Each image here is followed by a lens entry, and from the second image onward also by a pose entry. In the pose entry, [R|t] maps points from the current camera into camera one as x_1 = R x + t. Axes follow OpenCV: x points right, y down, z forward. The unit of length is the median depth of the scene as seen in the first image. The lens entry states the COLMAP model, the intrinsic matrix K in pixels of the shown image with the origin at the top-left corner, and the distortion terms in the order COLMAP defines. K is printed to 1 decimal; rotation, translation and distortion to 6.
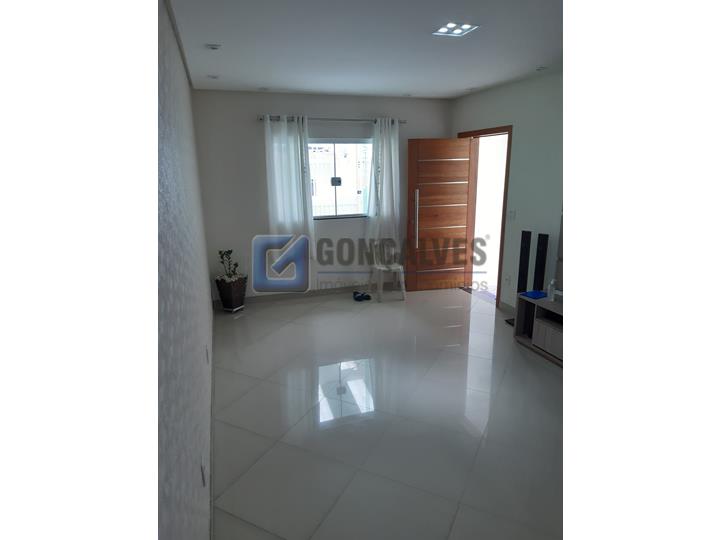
lens RADIAL K [[433.8, 0, 356.0], [0, 433.8, 272.7], [0, 0, 1]] dist [0.006118, 0.000151]
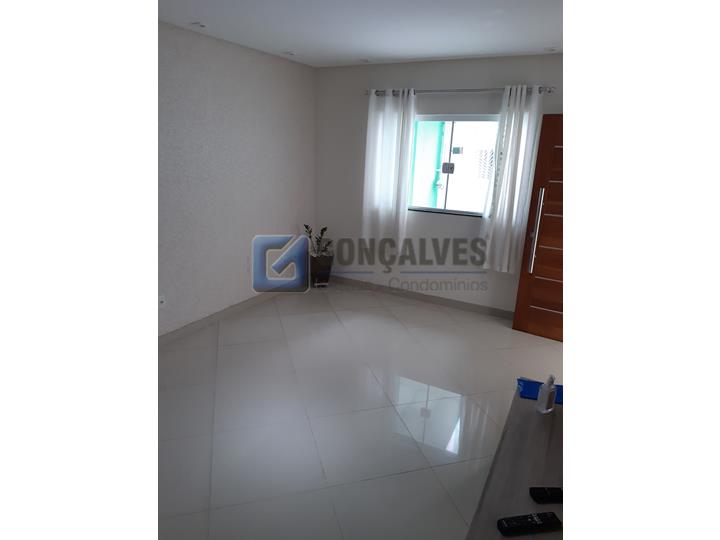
lens RADIAL K [[433.8, 0, 357.5], [0, 433.8, 267.3], [0, 0, 1]] dist [0.006118, 0.000151]
pose [[0.666029, 0.241968, -0.705590, 0.477658], [-0.218800, 0.967689, 0.125317, -0.097373], [0.713115, 0.070918, 0.697451, 0.331990]]
